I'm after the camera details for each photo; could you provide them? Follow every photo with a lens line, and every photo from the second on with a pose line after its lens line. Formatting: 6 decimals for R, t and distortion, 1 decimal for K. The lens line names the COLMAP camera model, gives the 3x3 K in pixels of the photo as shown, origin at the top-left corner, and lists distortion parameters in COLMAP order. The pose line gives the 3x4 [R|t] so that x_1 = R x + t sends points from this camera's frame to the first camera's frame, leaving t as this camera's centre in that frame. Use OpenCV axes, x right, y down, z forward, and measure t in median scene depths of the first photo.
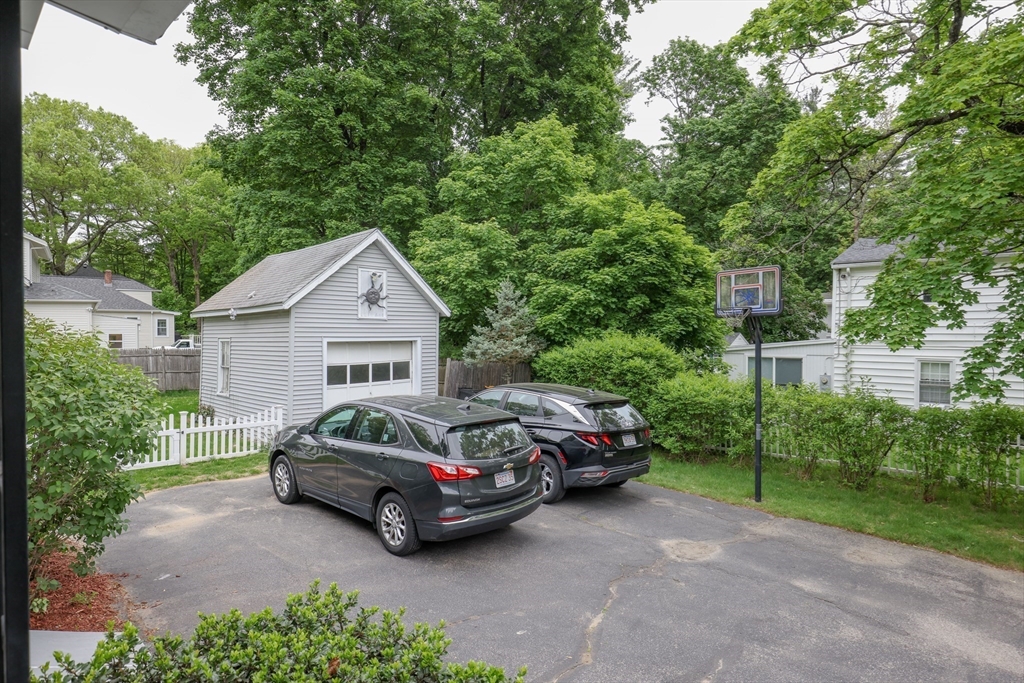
lens RADIAL K [[570.6, 0, 496.4], [0, 570.6, 336.6], [0, 0, 1]] dist [-0.001120, -0.000712]
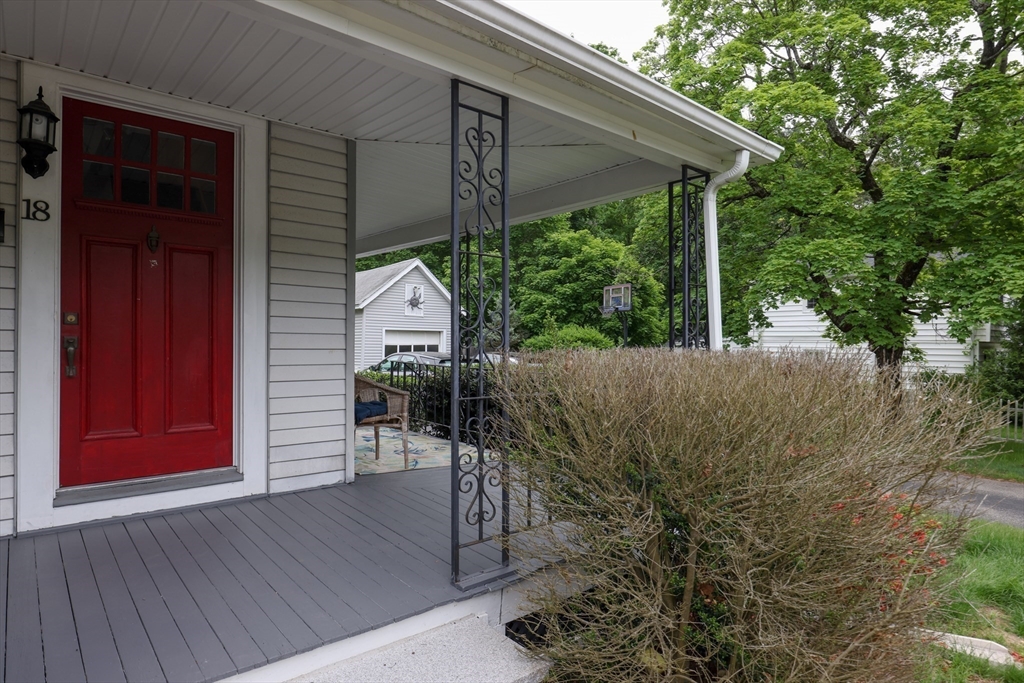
lens RADIAL K [[576.7, 0, 512.0], [0, 576.7, 341.5], [0, 0, 1]] dist [-0.000707, -0.000169]
pose [[0.996676, 0.010048, -0.080846, 0.170332], [-0.011003, 0.999875, -0.011384, 0.051450], [0.080722, 0.012235, 0.996662, -0.525264]]
